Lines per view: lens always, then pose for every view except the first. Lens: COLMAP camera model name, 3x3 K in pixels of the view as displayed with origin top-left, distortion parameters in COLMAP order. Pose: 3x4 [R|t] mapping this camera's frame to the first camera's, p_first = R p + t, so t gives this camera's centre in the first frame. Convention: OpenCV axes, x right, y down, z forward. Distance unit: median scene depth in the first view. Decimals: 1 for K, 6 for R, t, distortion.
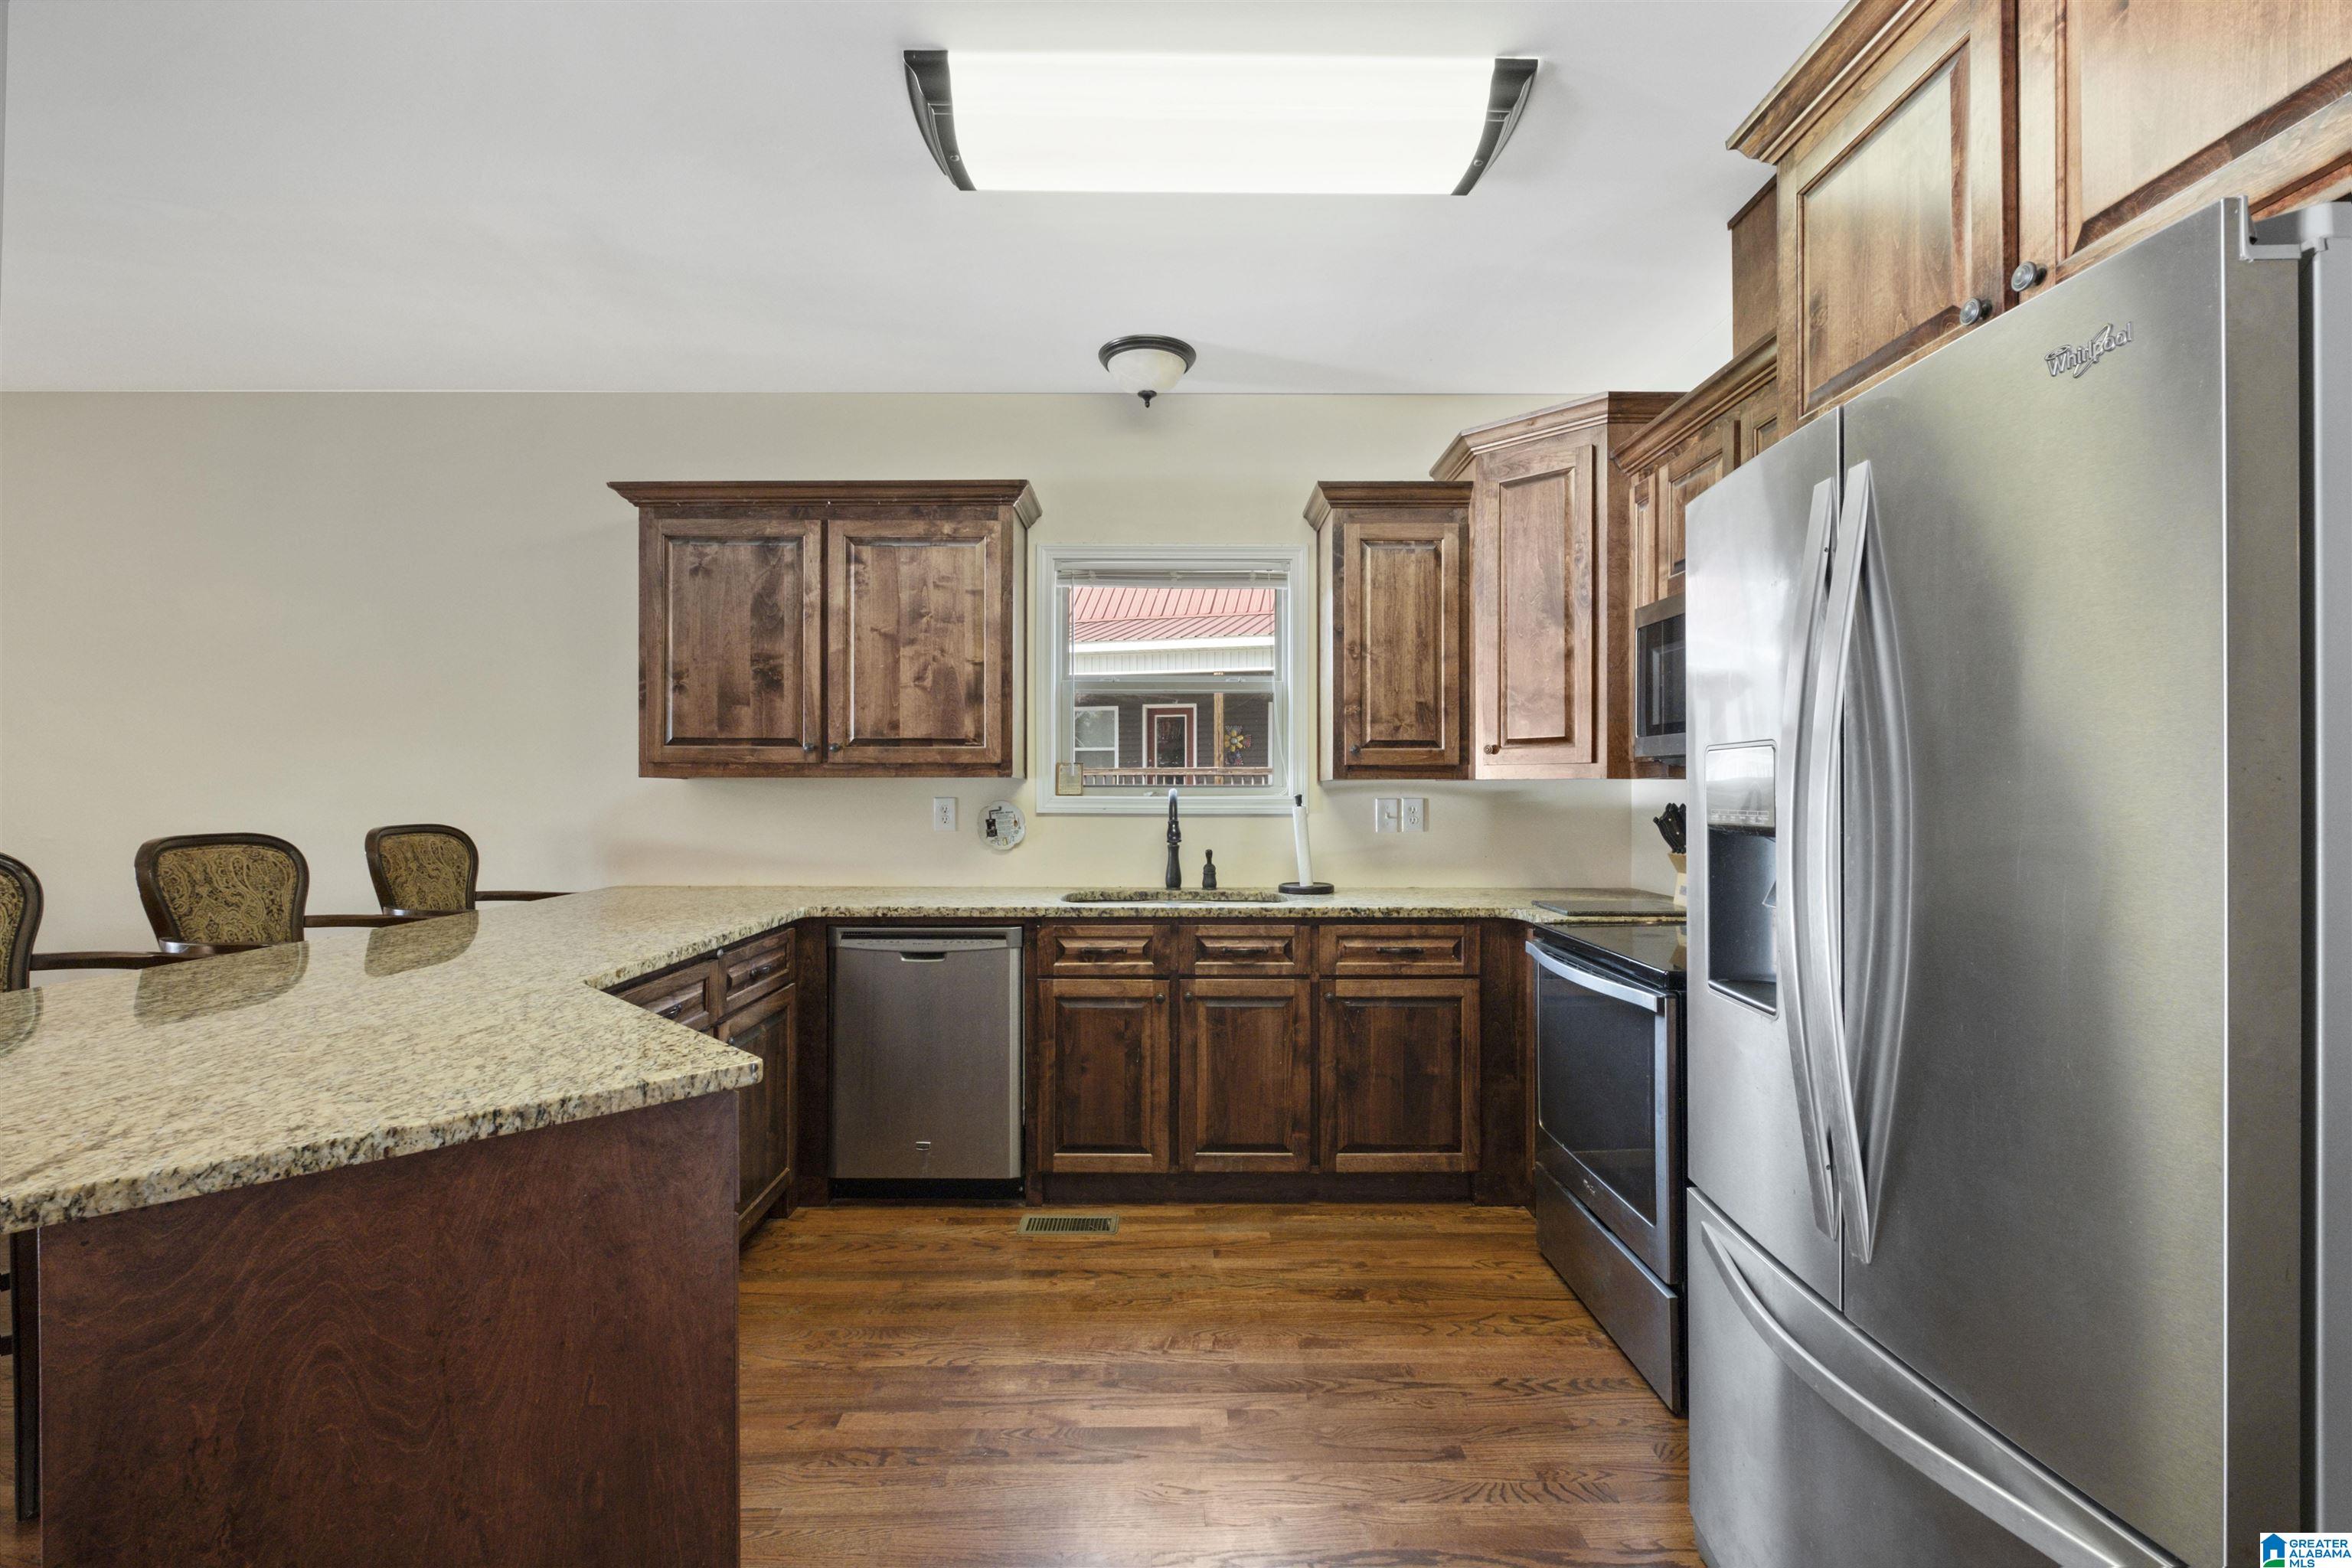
lens RADIAL K [[1072.3, 0, 1172.0], [0, 1072.3, 811.3], [0, 0, 1]] dist [0.000000, -0.000485]
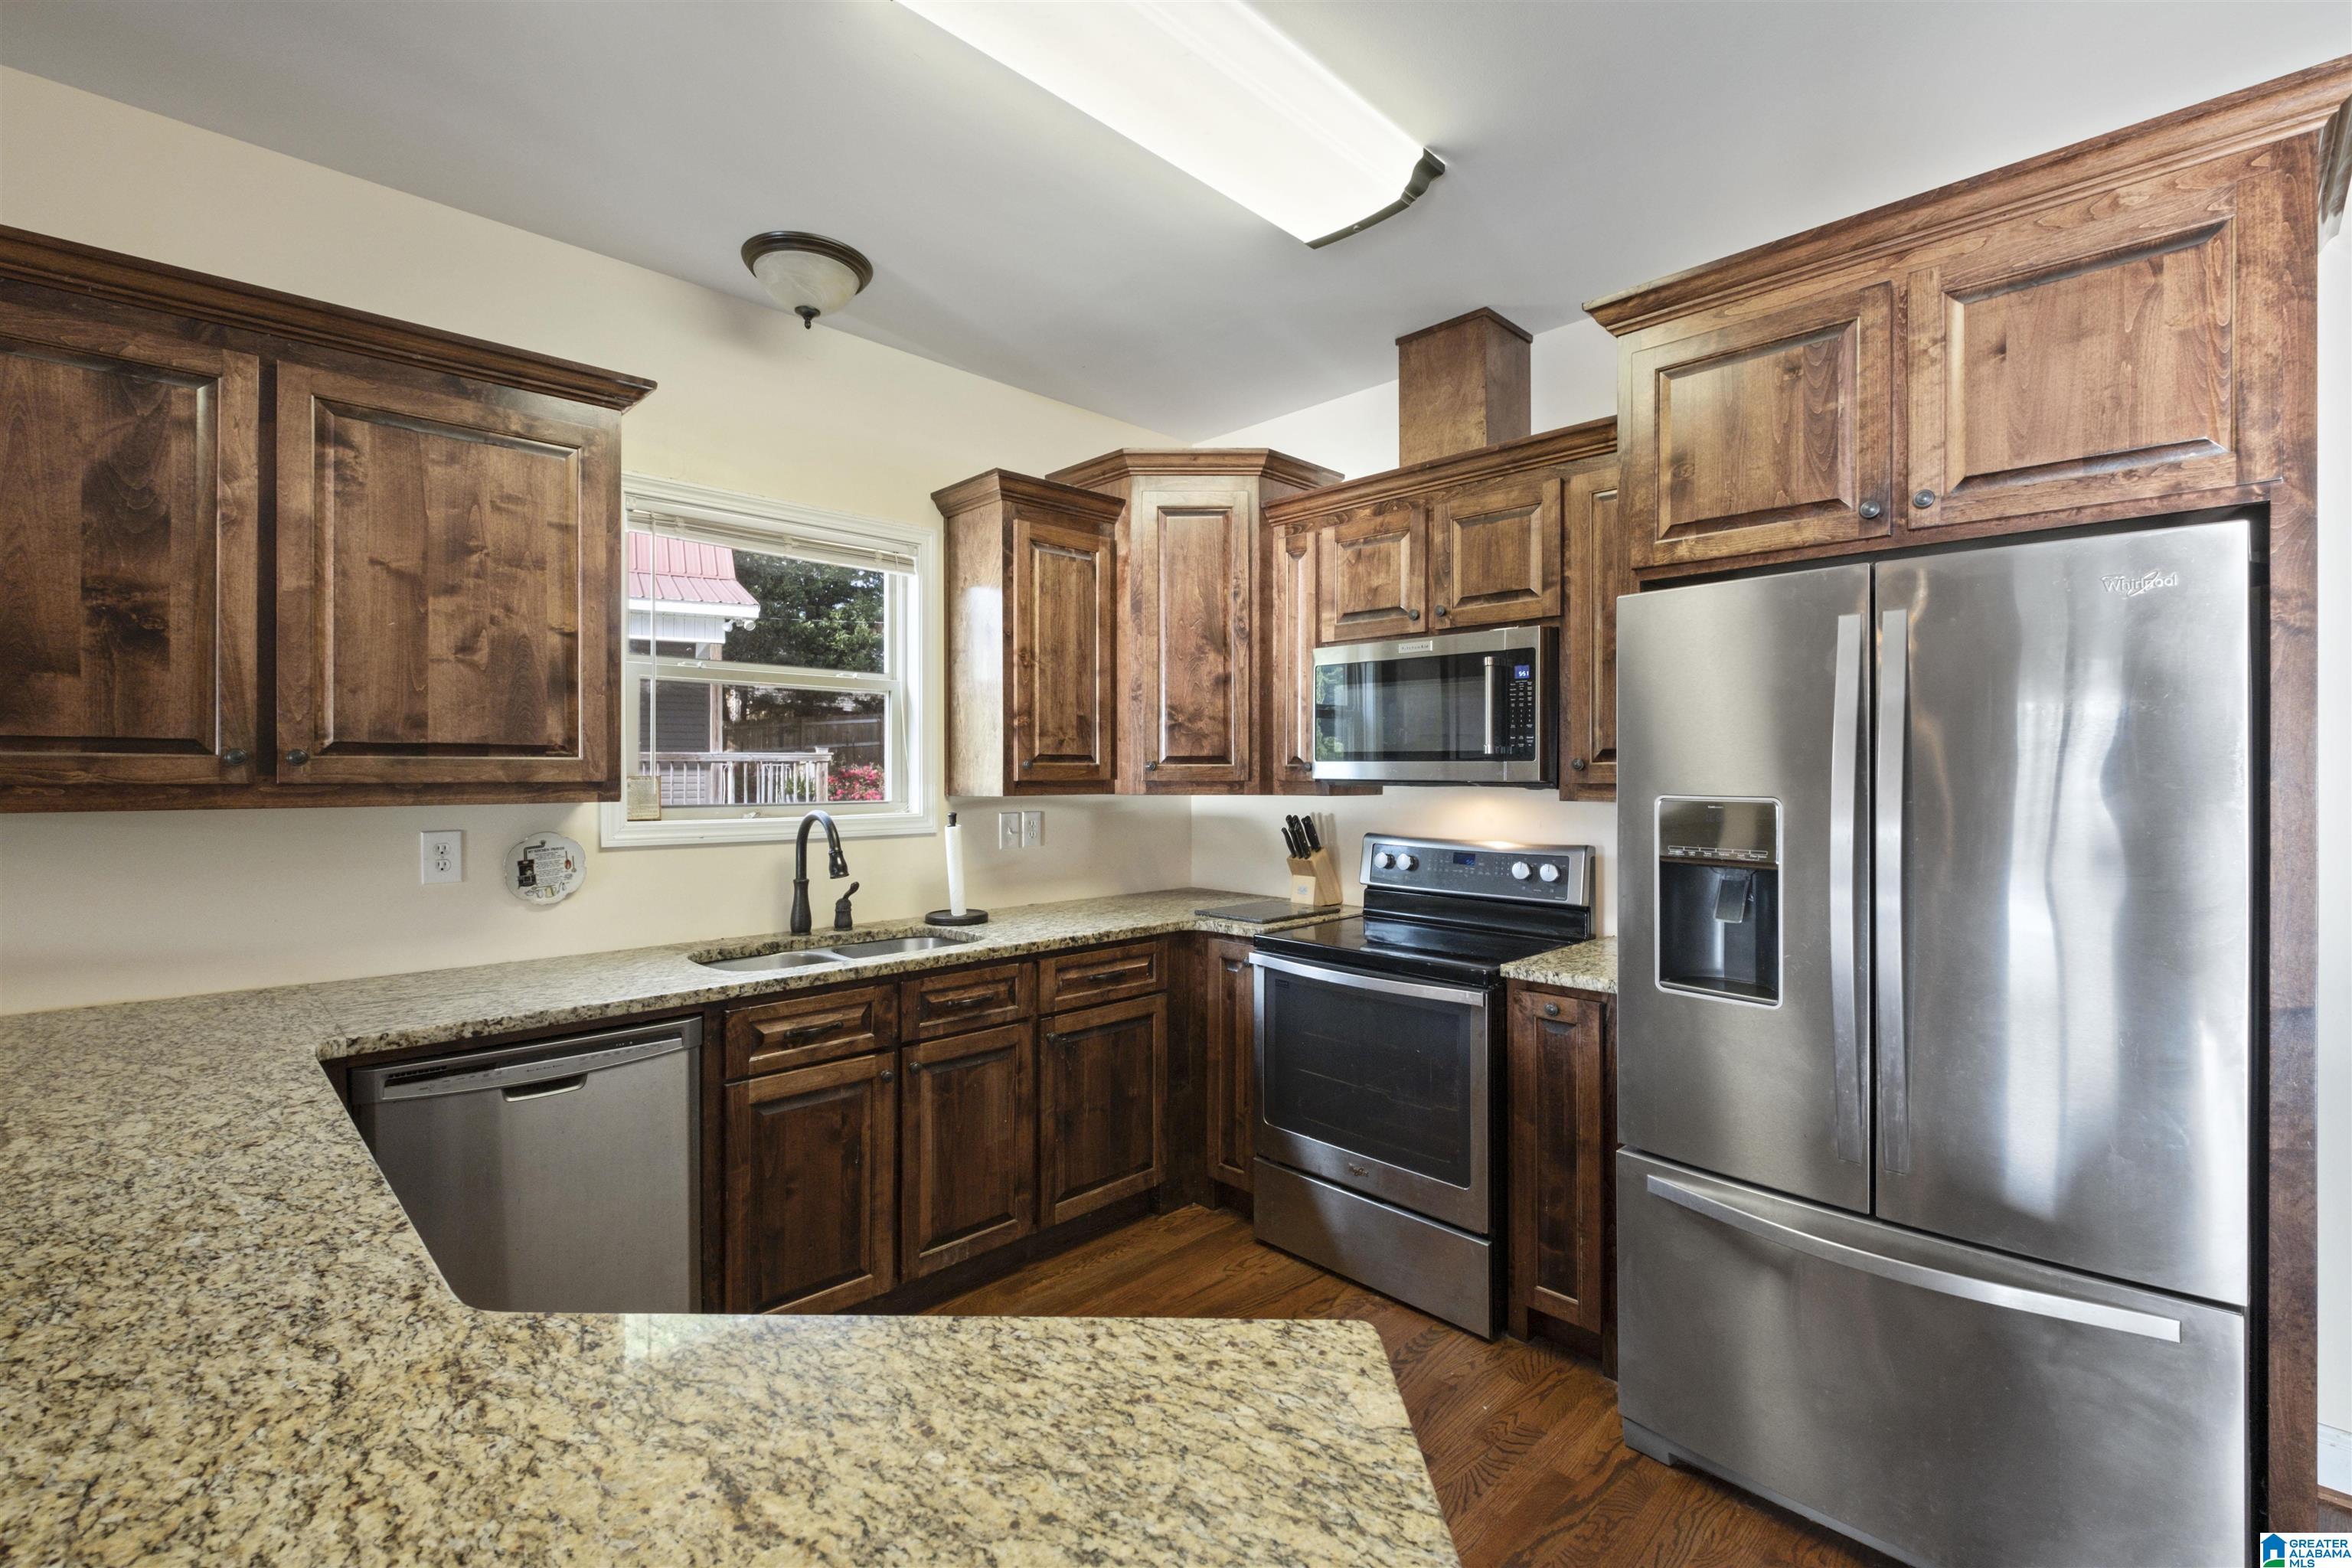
lens RADIAL K [[1051.8, 0, 1176.0], [0, 1051.8, 784.0], [0, 0, 1]] dist [0.001325, -0.006478]
pose [[0.702070, -0.009705, 0.712042, -0.388547], [0.012101, 0.999925, 0.001697, -0.040673], [-0.712006, 0.007425, 0.702135, 0.269233]]
